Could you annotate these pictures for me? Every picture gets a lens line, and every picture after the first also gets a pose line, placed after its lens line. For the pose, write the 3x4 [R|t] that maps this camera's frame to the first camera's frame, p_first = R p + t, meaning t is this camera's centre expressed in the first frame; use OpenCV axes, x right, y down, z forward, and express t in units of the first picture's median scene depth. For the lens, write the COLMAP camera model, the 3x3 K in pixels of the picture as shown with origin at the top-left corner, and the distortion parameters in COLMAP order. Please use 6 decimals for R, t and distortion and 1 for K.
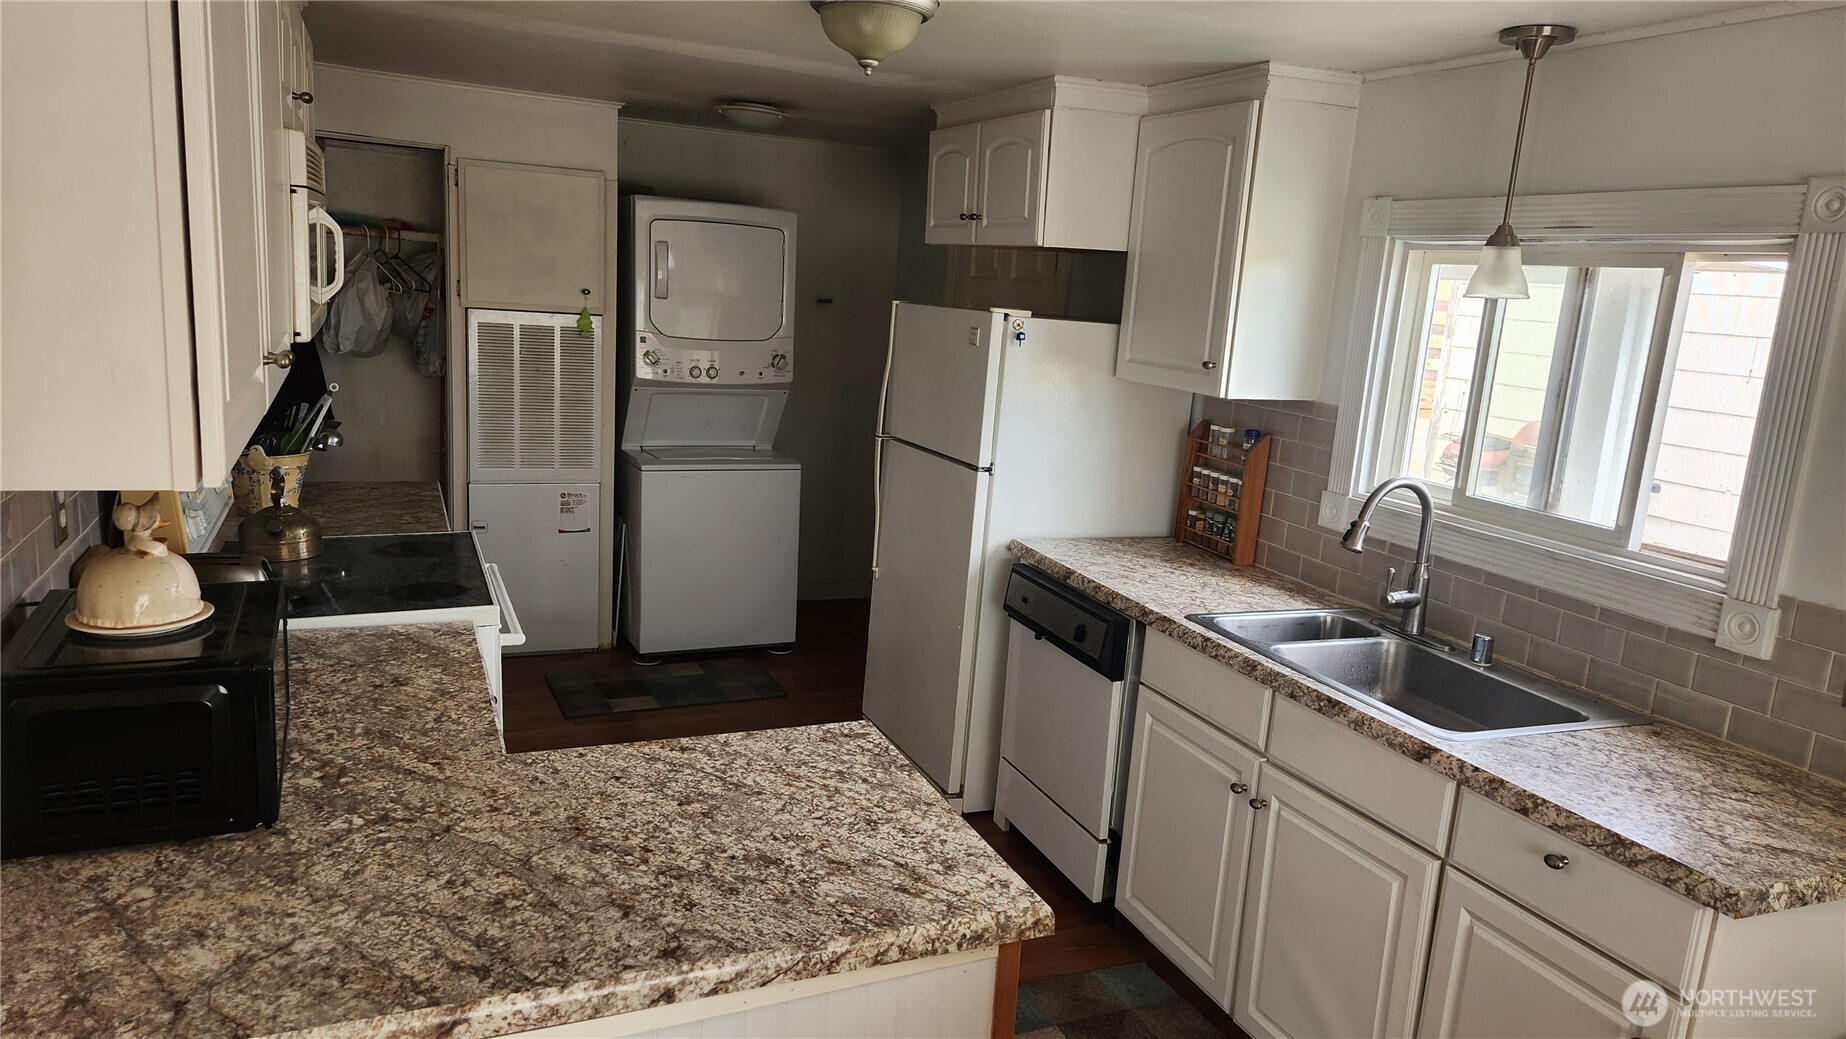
lens RADIAL K [[1231.3, 0, 922.9], [0, 1231.3, 523.2], [0, 0, 1]] dist [0.074048, -0.062175]
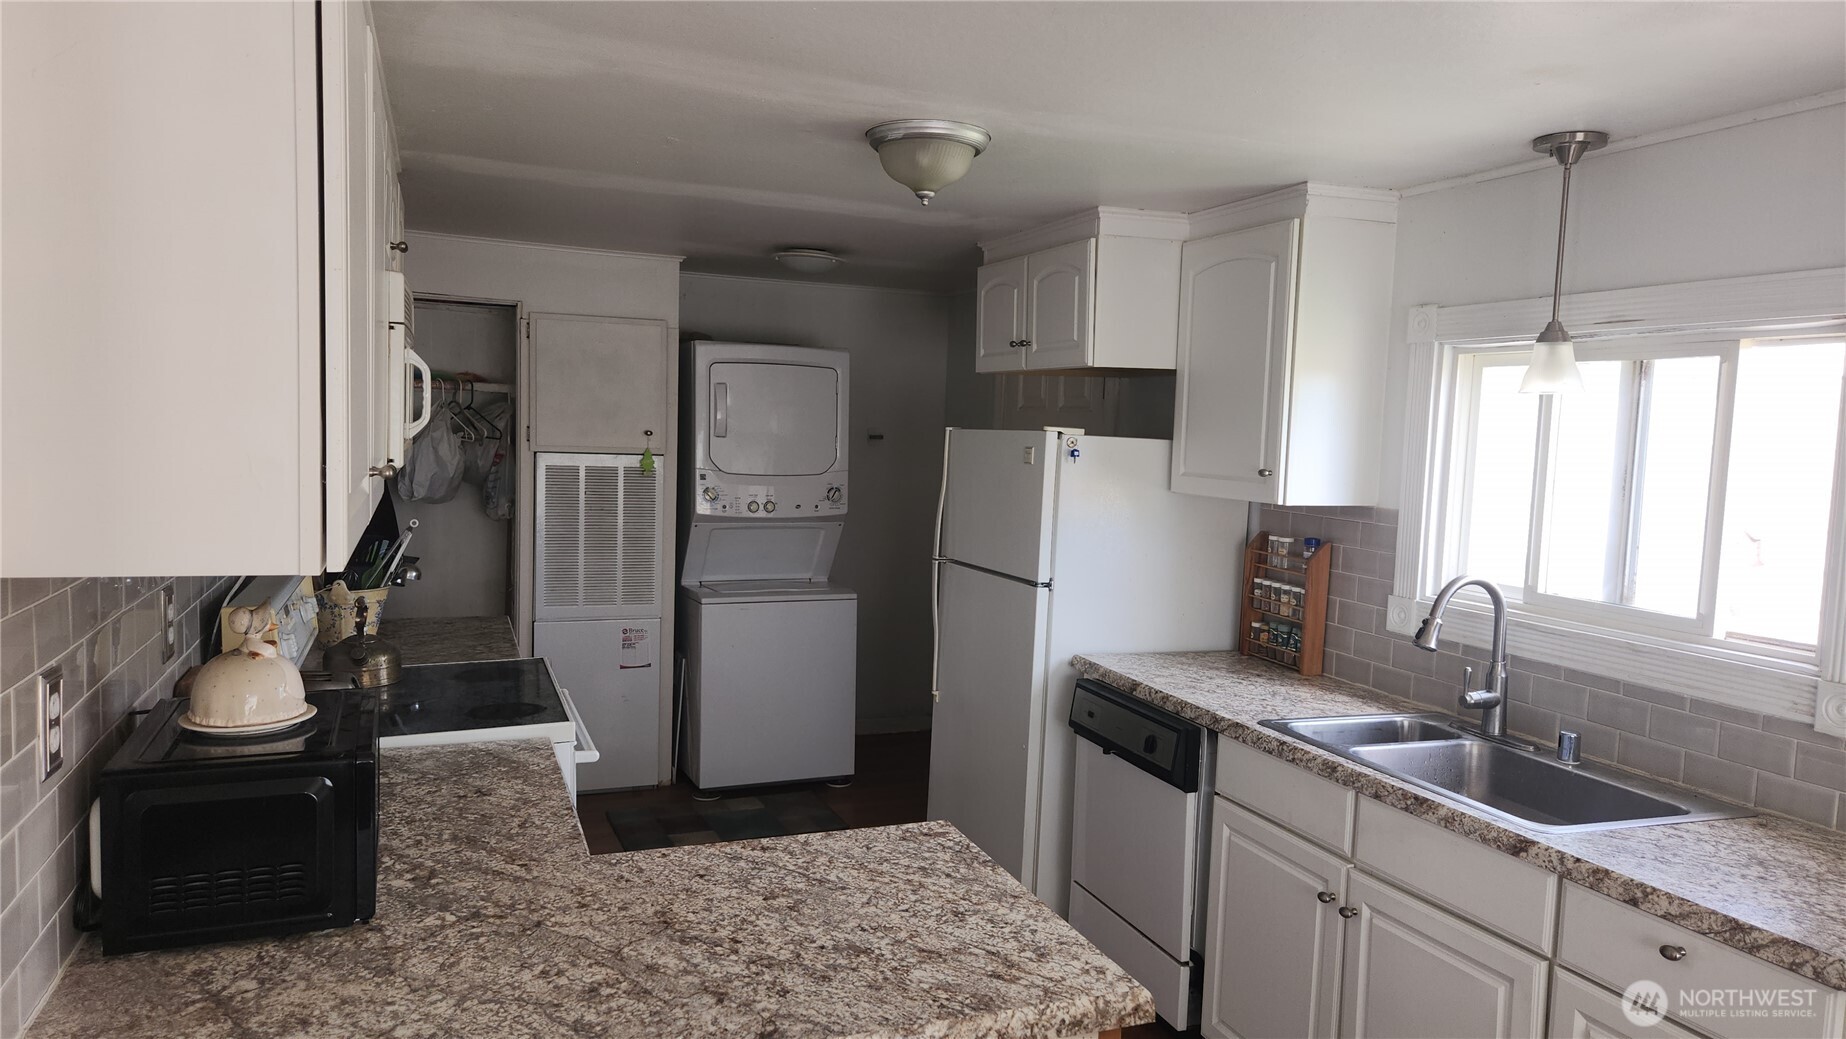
lens RADIAL K [[1231.7, 0, 917.4], [0, 1231.7, 524.4], [0, 0, 1]] dist [0.073631, -0.062738]
pose [[0.998810, -0.030122, -0.038361, -0.018441], [0.025340, 0.992503, -0.119564, 0.034521], [0.041675, 0.118450, 0.992085, -0.012083]]
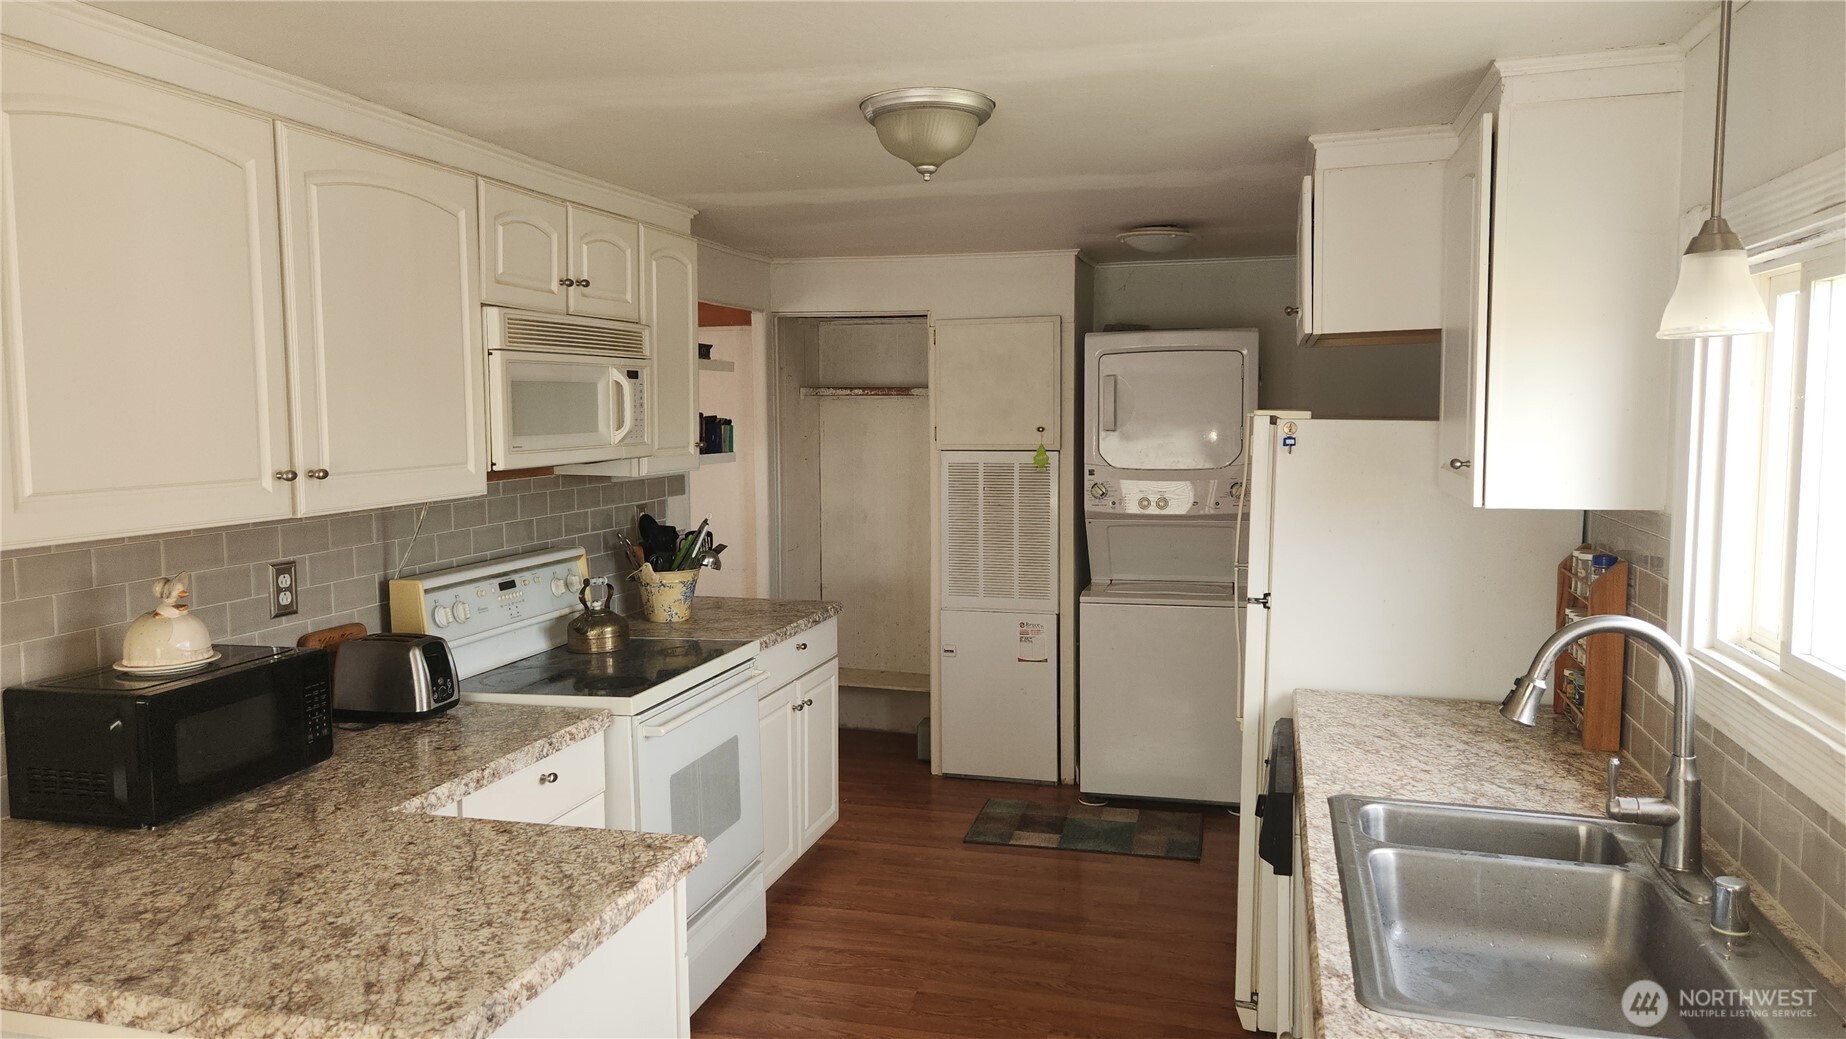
lens RADIAL K [[1230.1, 0, 925.7], [0, 1230.1, 513.2], [0, 0, 1]] dist [0.076212, -0.064488]
pose [[0.776781, -0.017848, -0.629517, 0.568180], [-0.066063, 0.991774, -0.109636, 0.005715], [0.626296, 0.126751, 0.769213, 0.286651]]
